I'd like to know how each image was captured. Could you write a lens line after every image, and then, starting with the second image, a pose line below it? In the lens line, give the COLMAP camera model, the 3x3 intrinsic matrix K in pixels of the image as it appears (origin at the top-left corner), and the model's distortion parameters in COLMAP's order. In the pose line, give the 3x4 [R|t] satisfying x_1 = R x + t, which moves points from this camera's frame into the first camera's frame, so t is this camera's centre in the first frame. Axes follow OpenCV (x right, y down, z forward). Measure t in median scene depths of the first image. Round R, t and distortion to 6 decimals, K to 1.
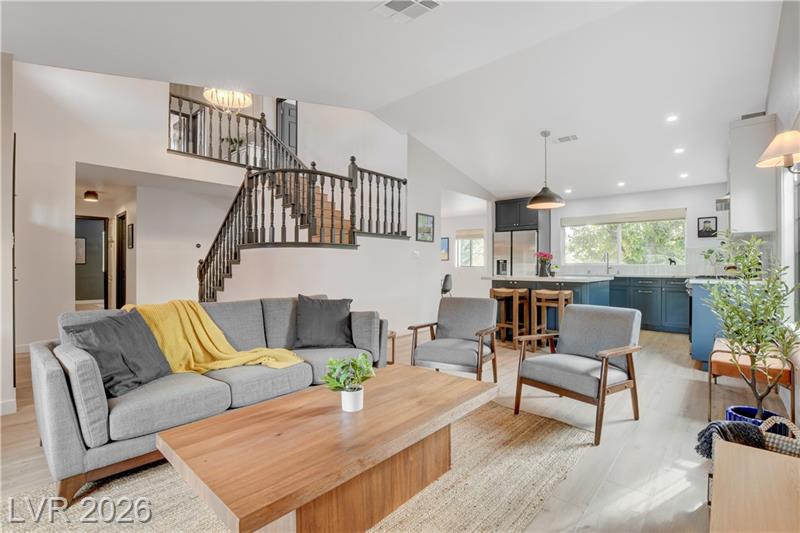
lens RADIAL K [[352.3, 0, 392.6], [0, 352.3, 266.1], [0, 0, 1]] dist [-0.019007, 0.004423]
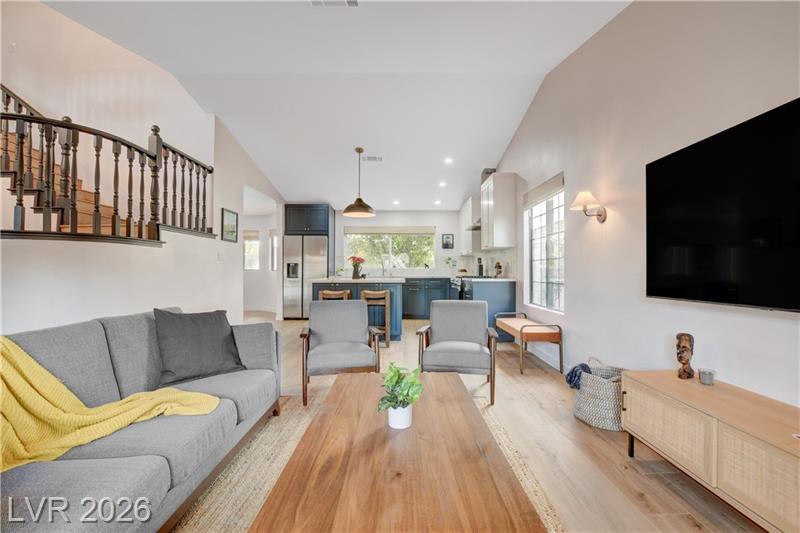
lens RADIAL K [[352.3, 0, 379.4], [0, 352.3, 265.6], [0, 0, 1]] dist [-0.019007, 0.004423]
pose [[0.762134, 0.007014, 0.647381, -0.230182], [0.000020, 0.999941, -0.010858, 0.001042], [-0.647419, 0.008289, 0.762089, 0.104632]]
